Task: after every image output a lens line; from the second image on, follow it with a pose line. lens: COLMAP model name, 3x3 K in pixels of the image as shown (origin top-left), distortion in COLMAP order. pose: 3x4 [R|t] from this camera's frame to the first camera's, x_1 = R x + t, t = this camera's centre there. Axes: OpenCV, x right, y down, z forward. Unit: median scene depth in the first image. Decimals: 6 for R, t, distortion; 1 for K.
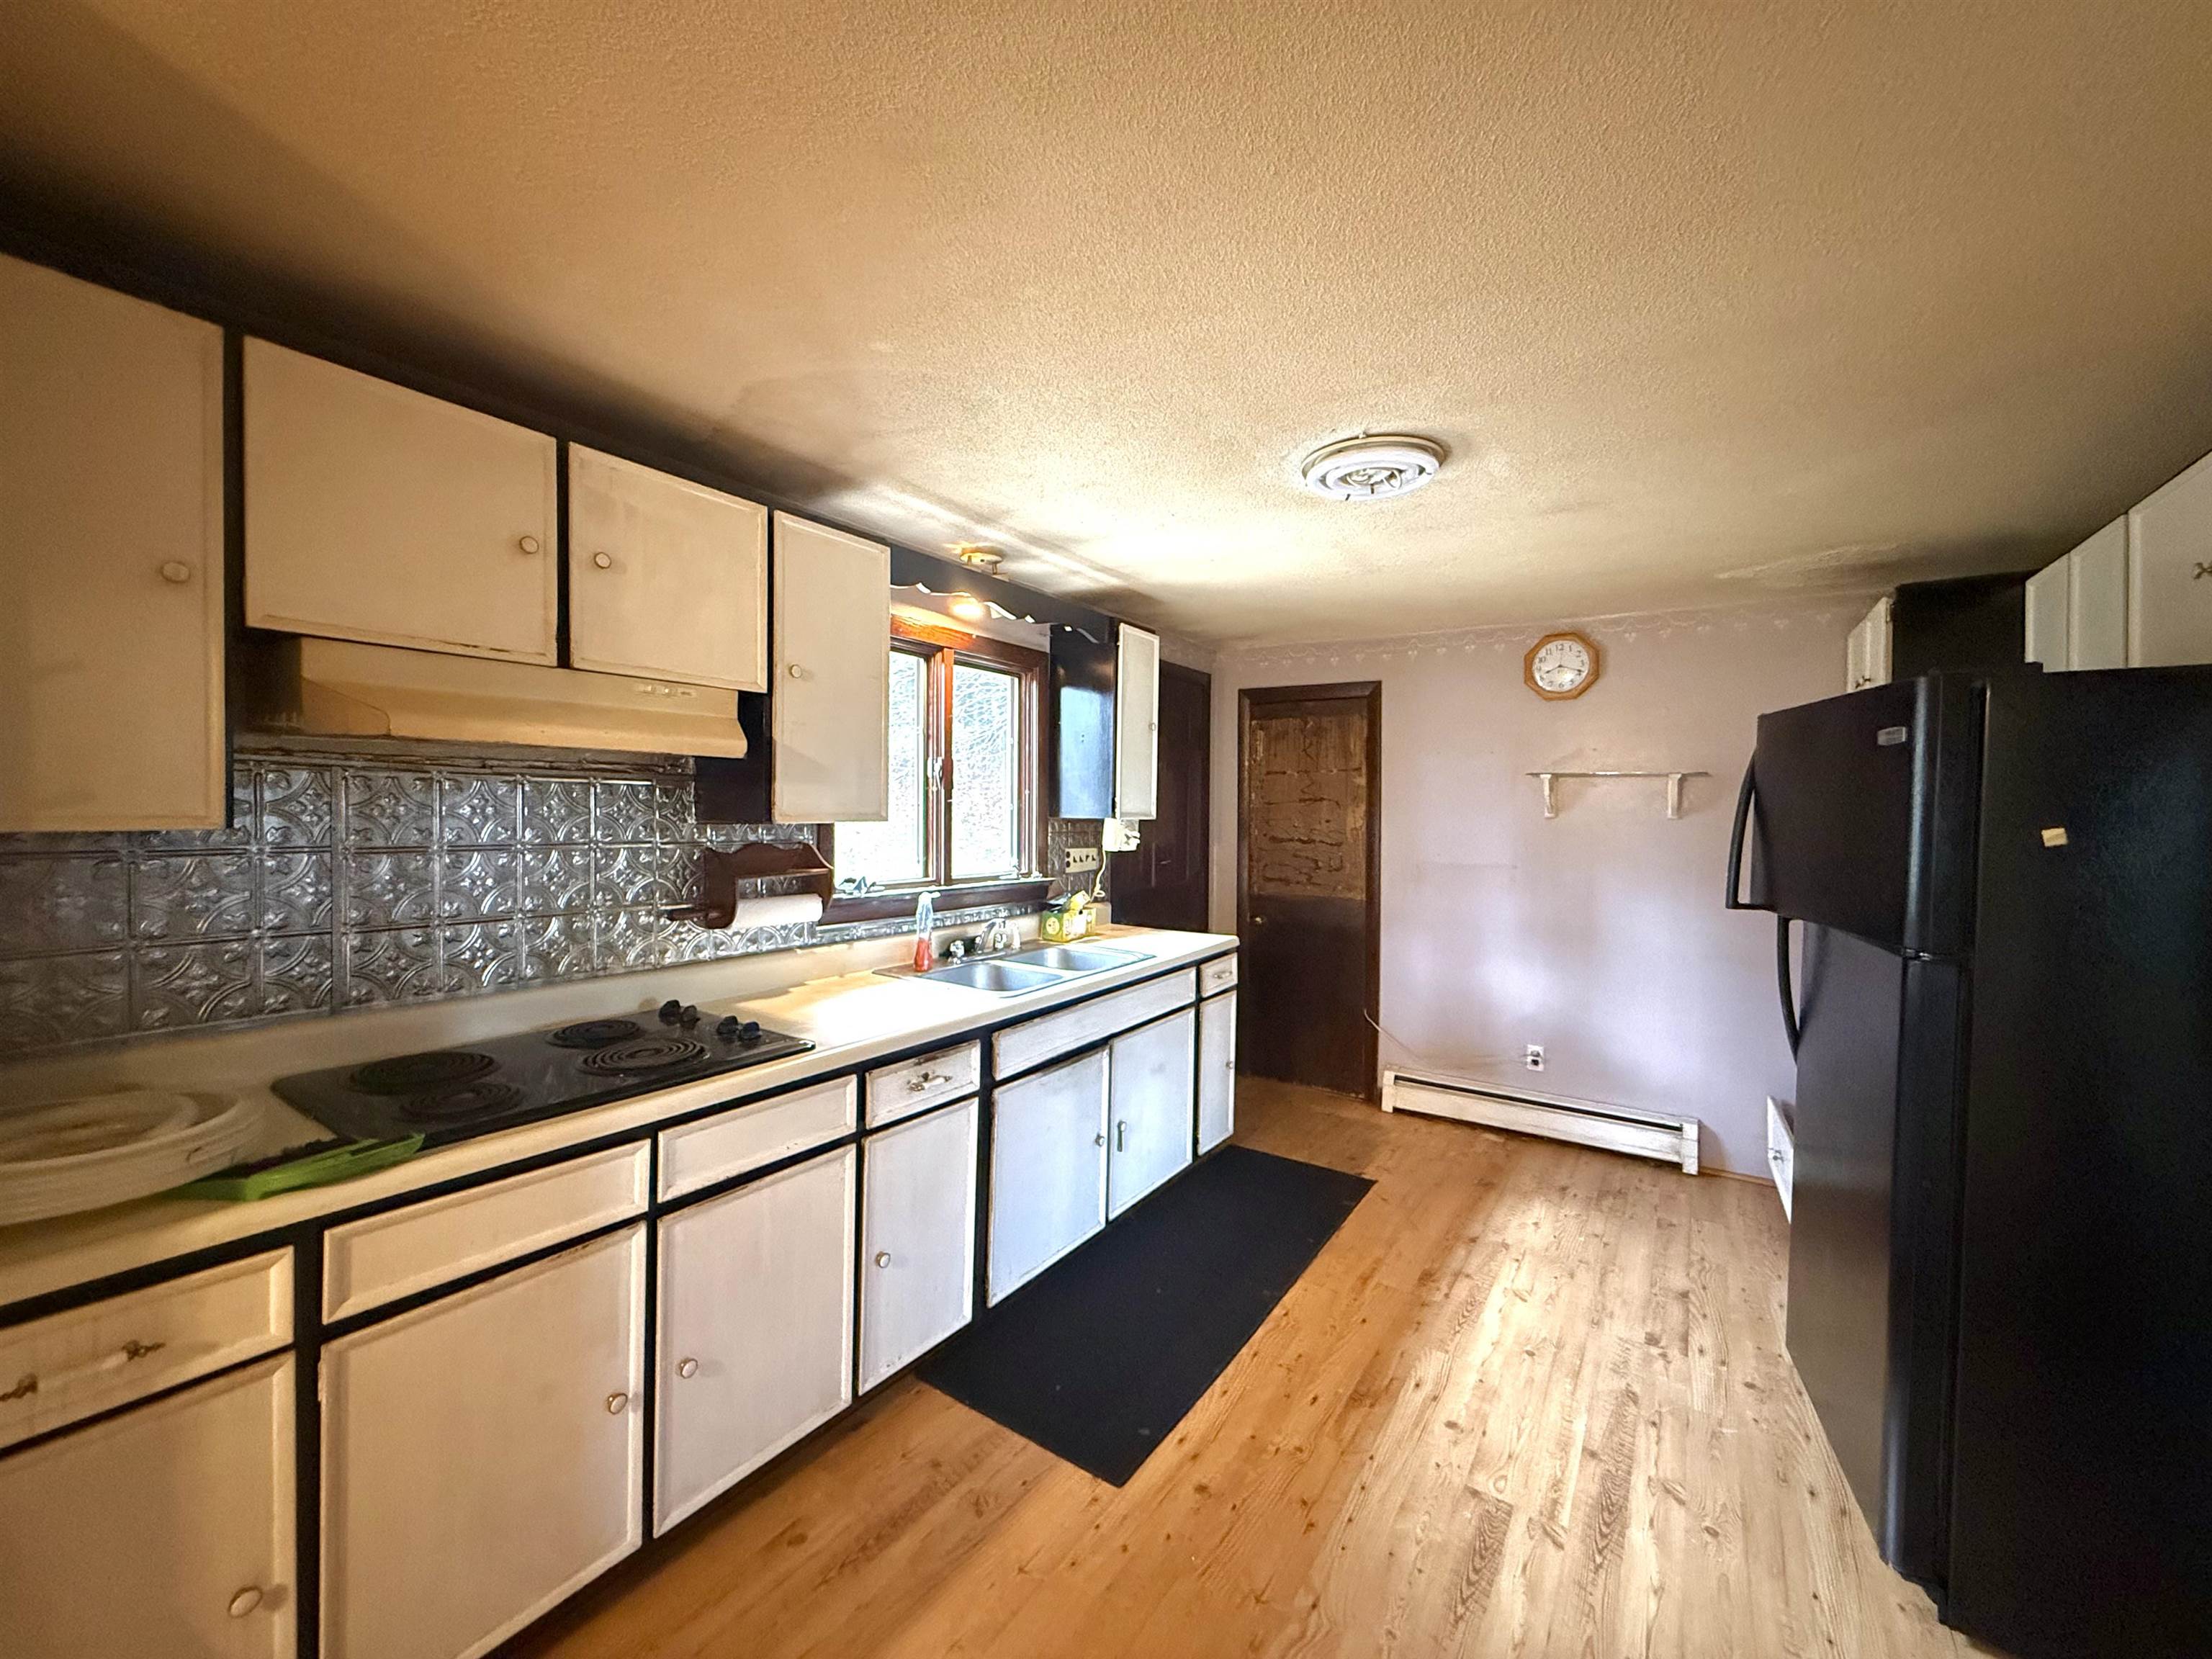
lens RADIAL K [[878.8, 0, 1108.3], [0, 878.8, 822.9], [0, 0, 1]] dist [-0.000690, 0.000256]
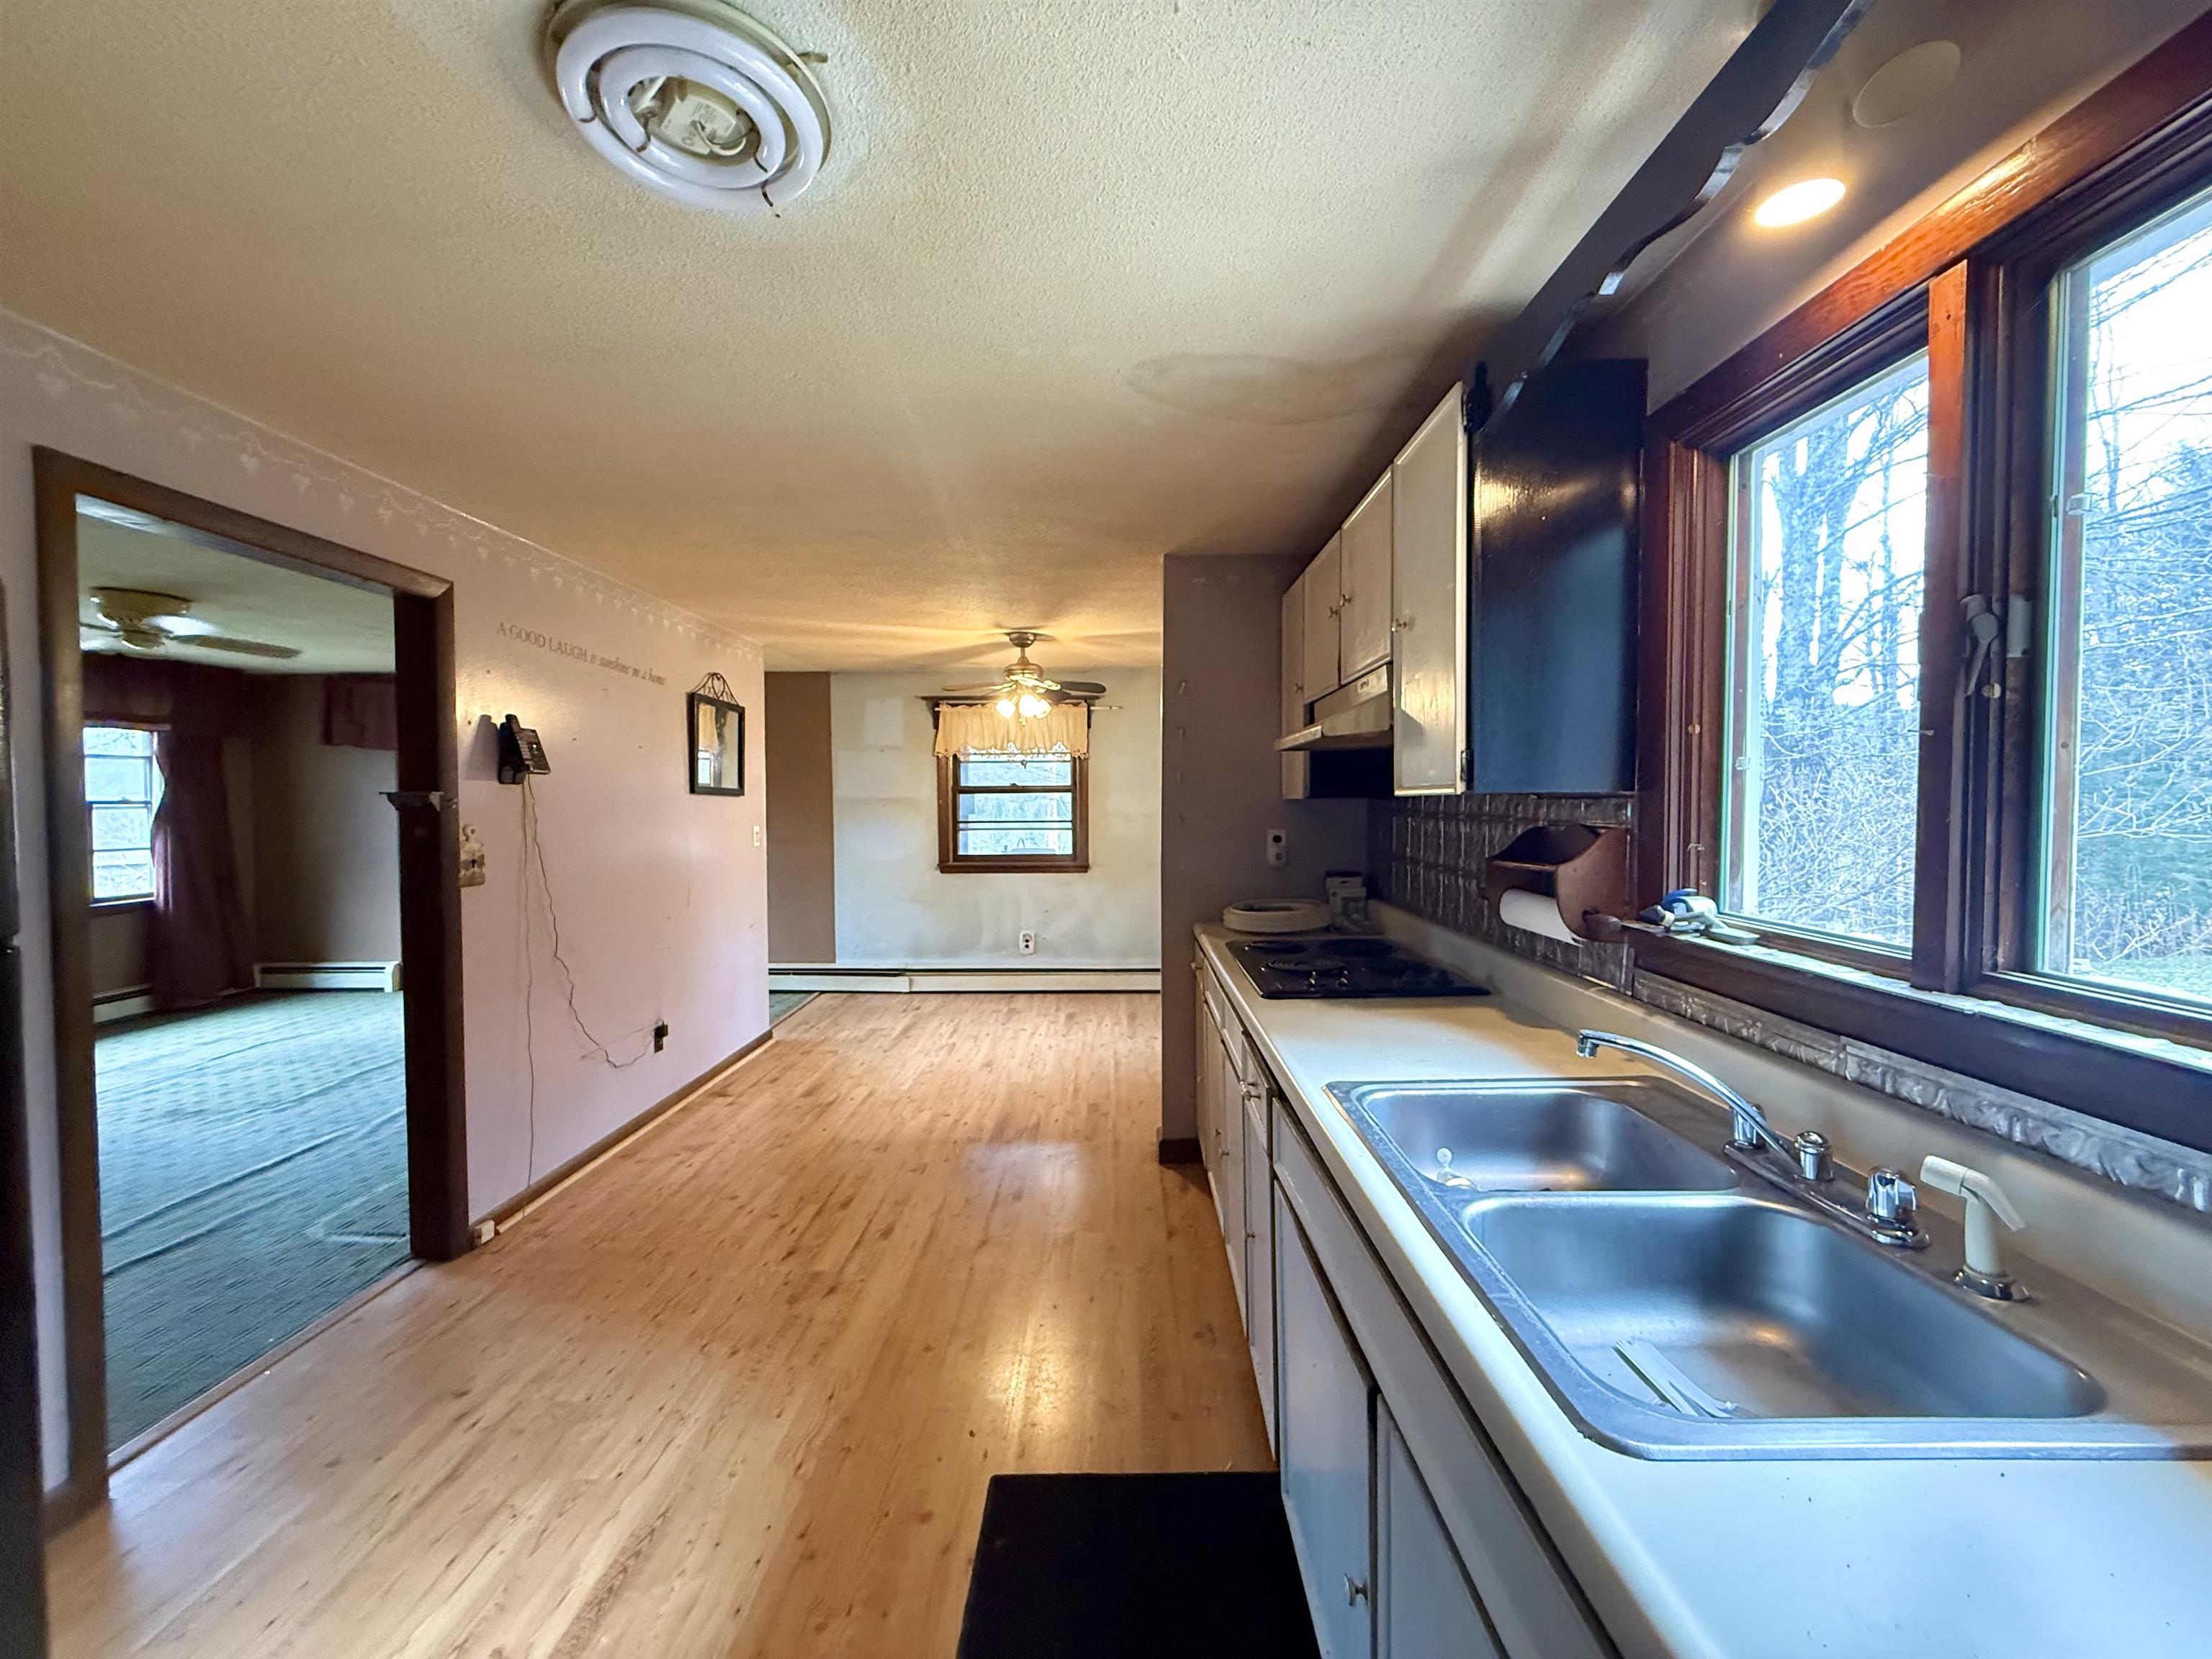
lens RADIAL K [[878.8, 0, 1112.5], [0, 878.8, 831.3], [0, 0, 1]] dist [-0.000690, 0.000256]
pose [[-0.836876, 0.010398, -0.547293, 0.470583], [-0.009657, 0.999384, 0.033754, 0.006662], [0.547307, 0.033533, -0.836260, 1.987047]]
